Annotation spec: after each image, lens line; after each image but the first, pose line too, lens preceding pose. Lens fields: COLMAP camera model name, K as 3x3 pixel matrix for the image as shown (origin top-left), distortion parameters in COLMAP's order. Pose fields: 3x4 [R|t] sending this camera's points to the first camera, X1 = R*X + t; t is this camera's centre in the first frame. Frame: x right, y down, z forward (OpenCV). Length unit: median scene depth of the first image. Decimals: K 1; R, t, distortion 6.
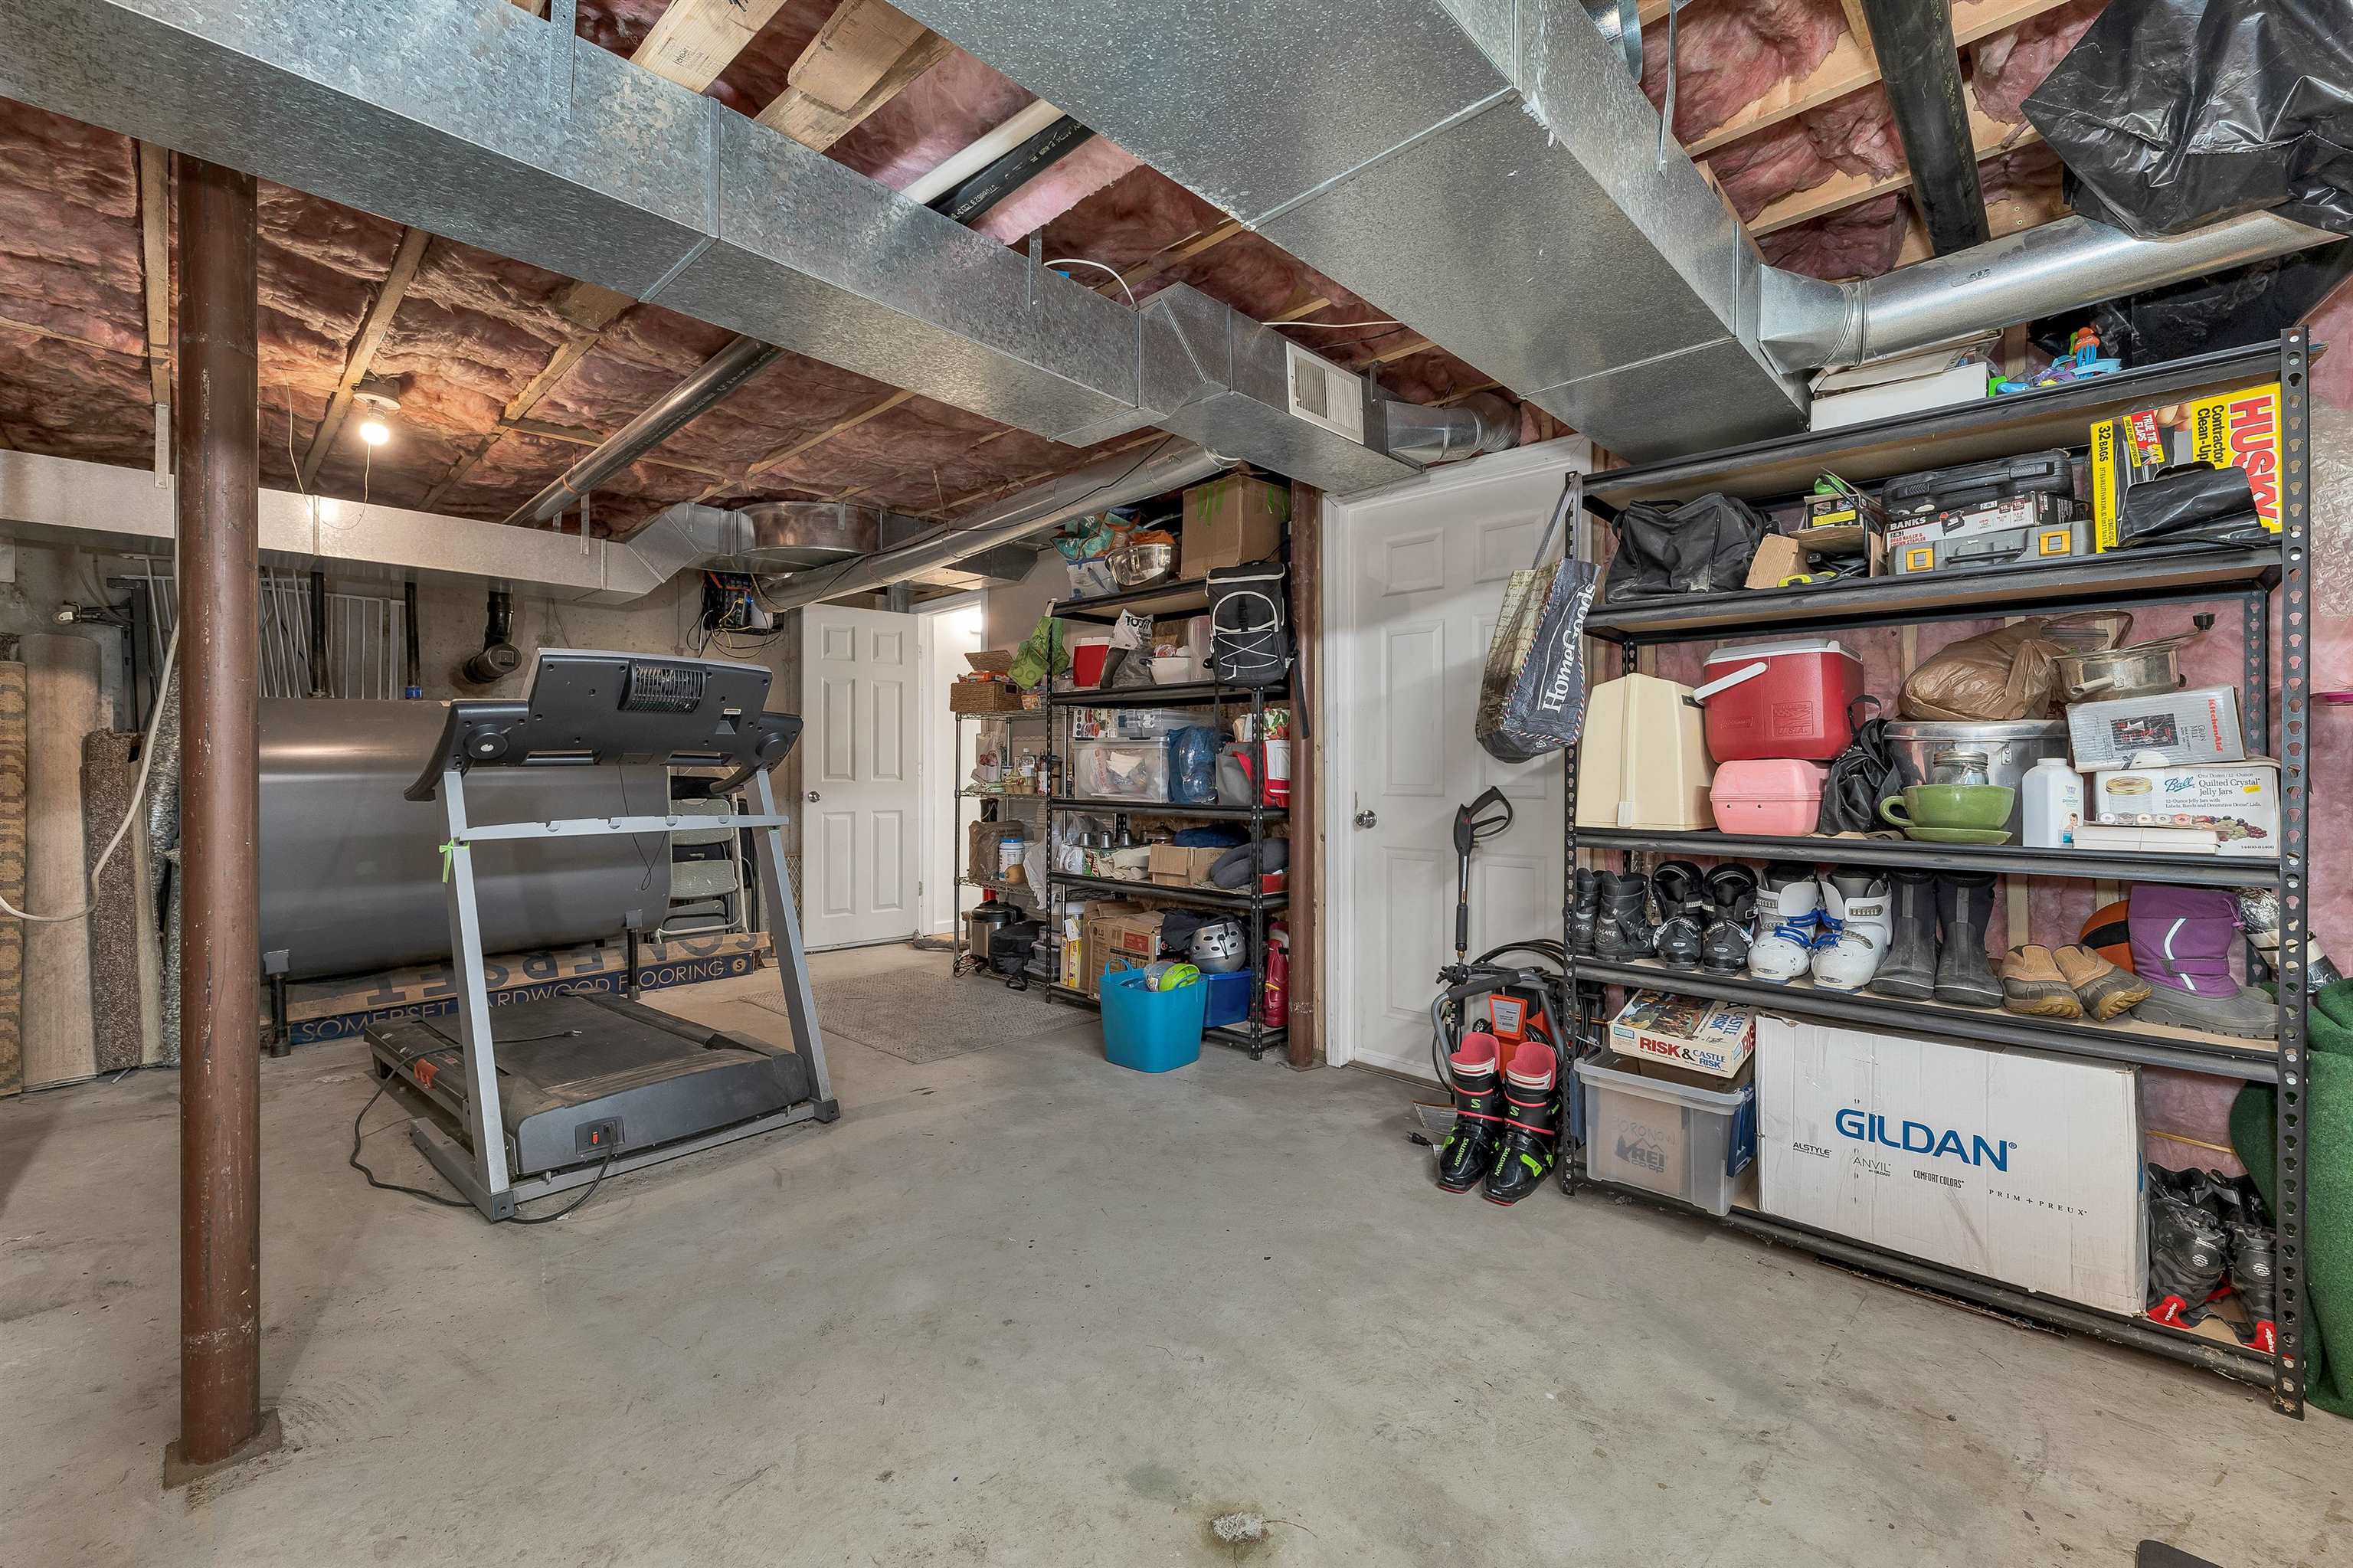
lens RADIAL K [[997.8, 0, 1173.9], [0, 997.8, 768.0], [0, 0, 1]] dist [0.002913, -0.000534]
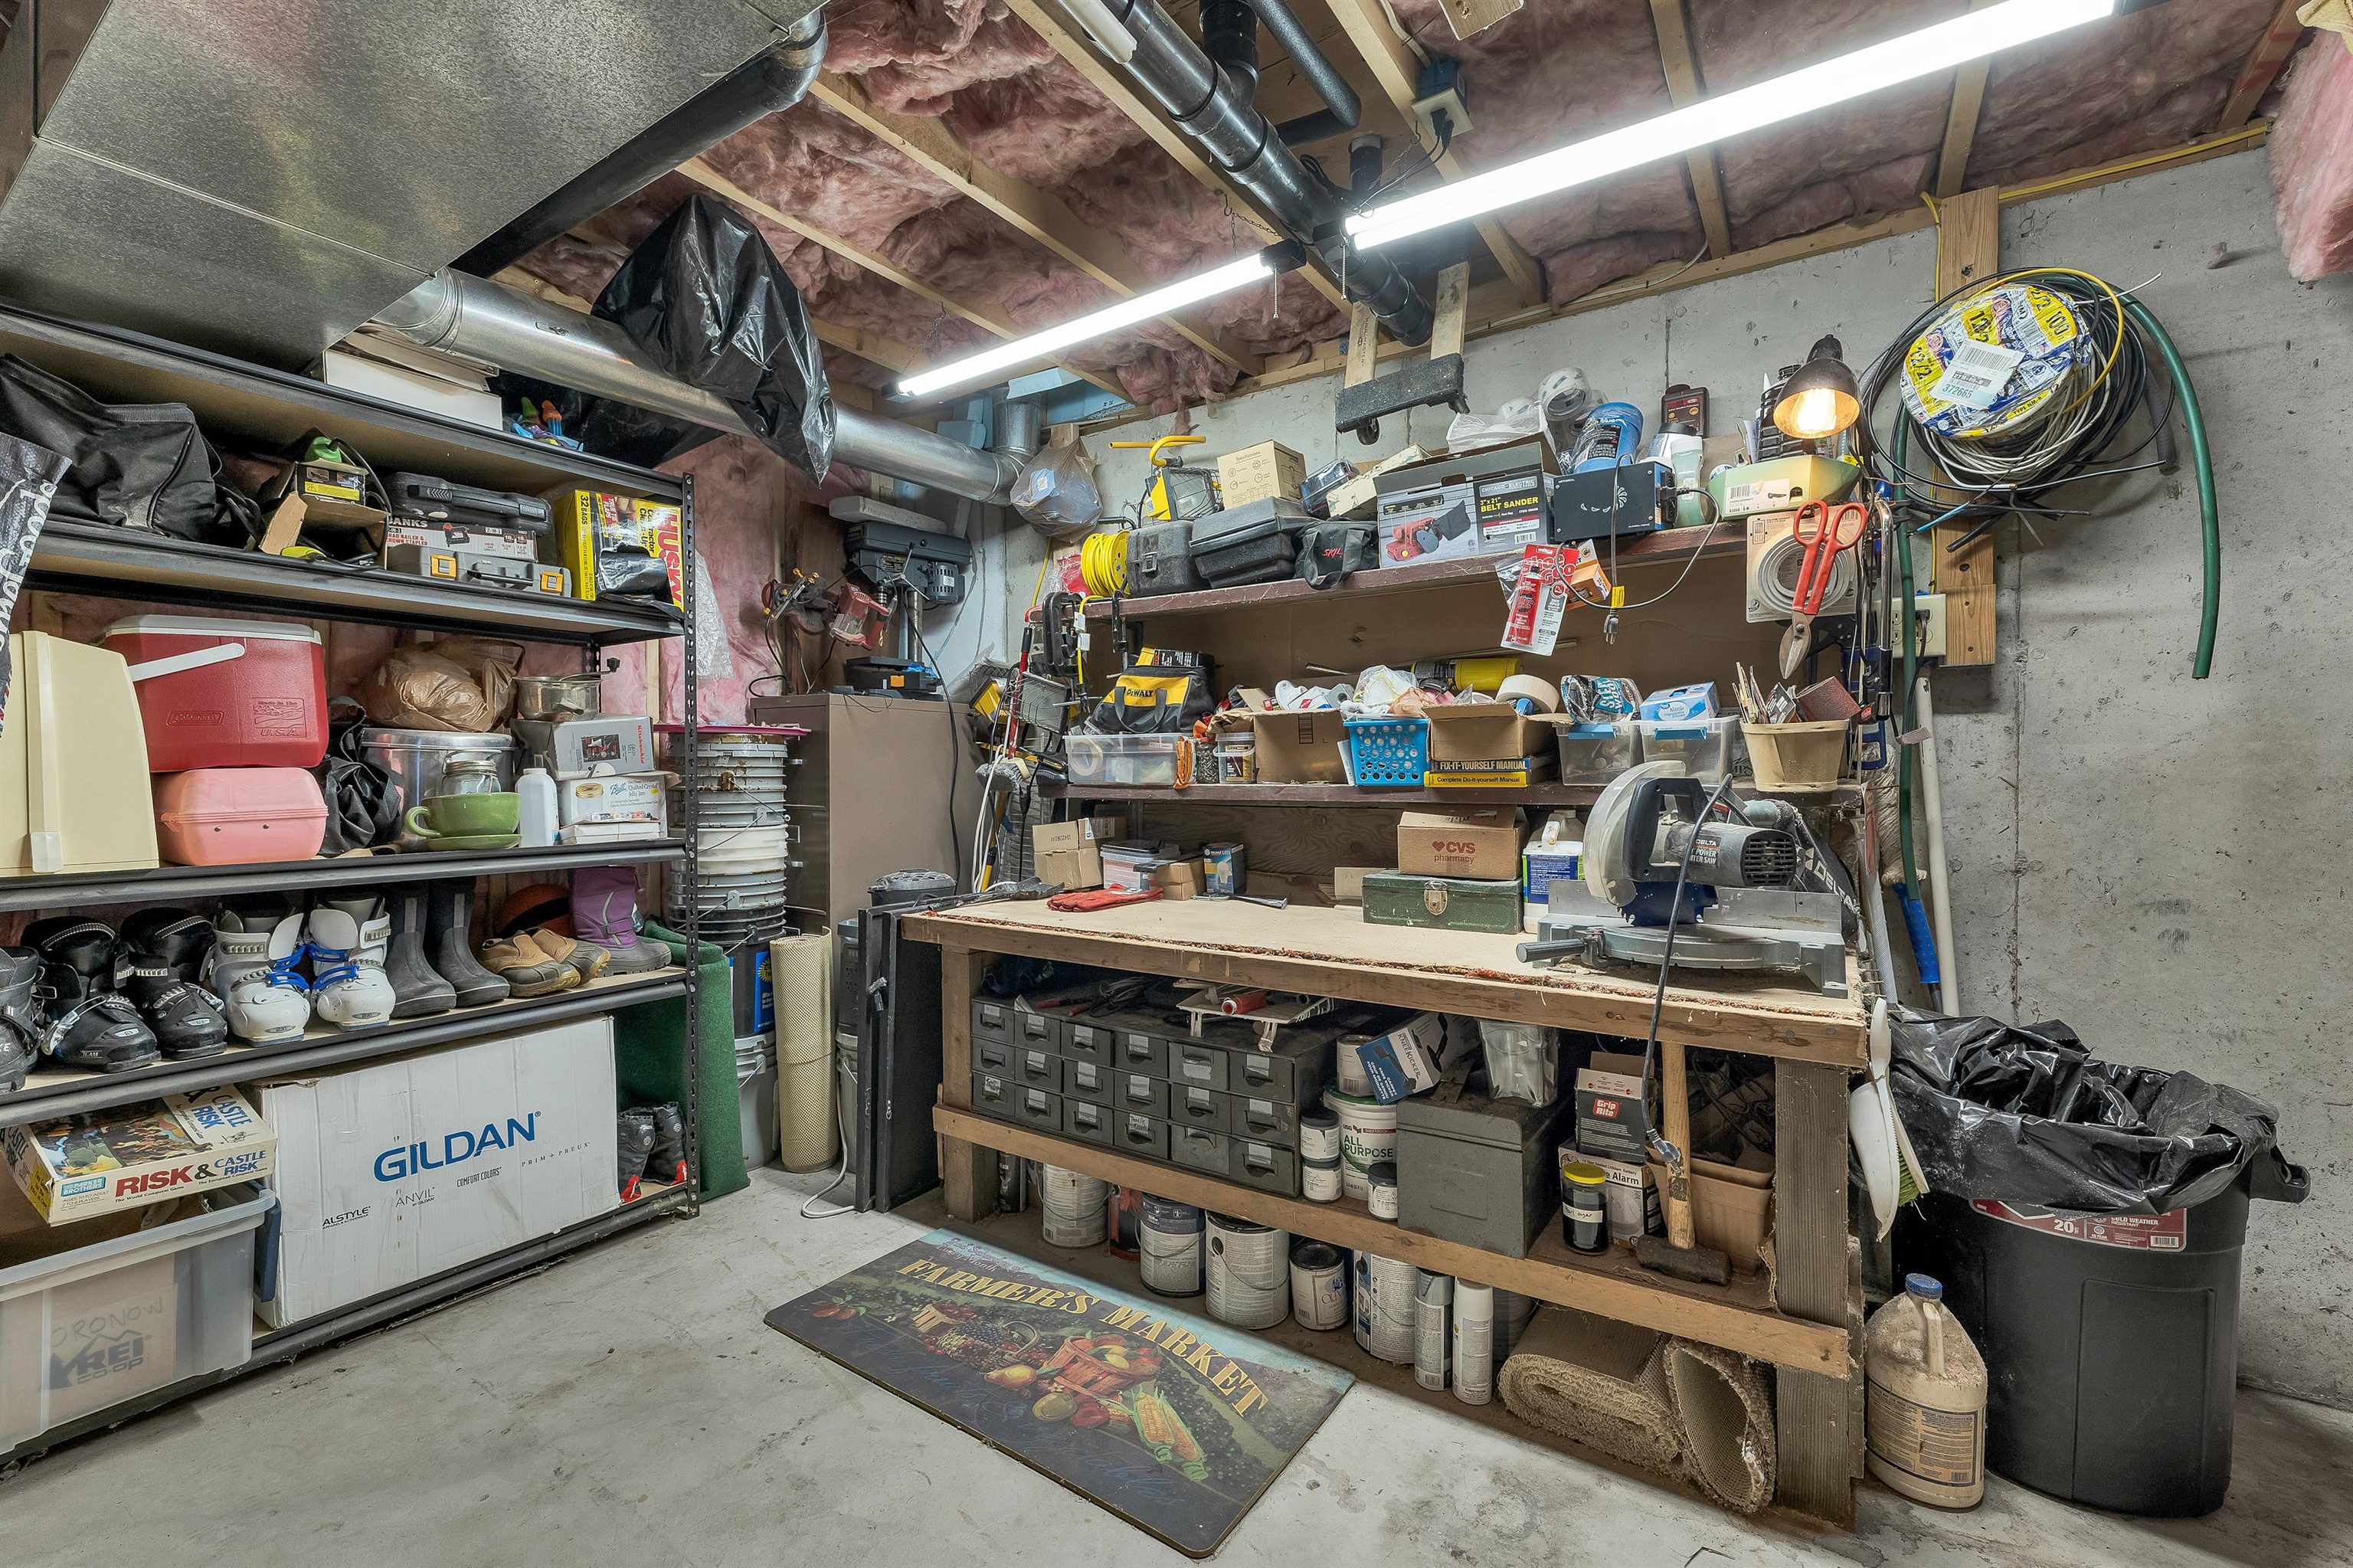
lens RADIAL K [[997.8, 0, 1173.8], [0, 997.8, 787.3], [0, 0, 1]] dist [0.002913, -0.000534]
pose [[-0.196606, -0.015643, 0.980358, -0.364474], [0.002827, 0.999860, 0.016521, -0.004331], [-0.980478, 0.006020, -0.196534, 0.482913]]
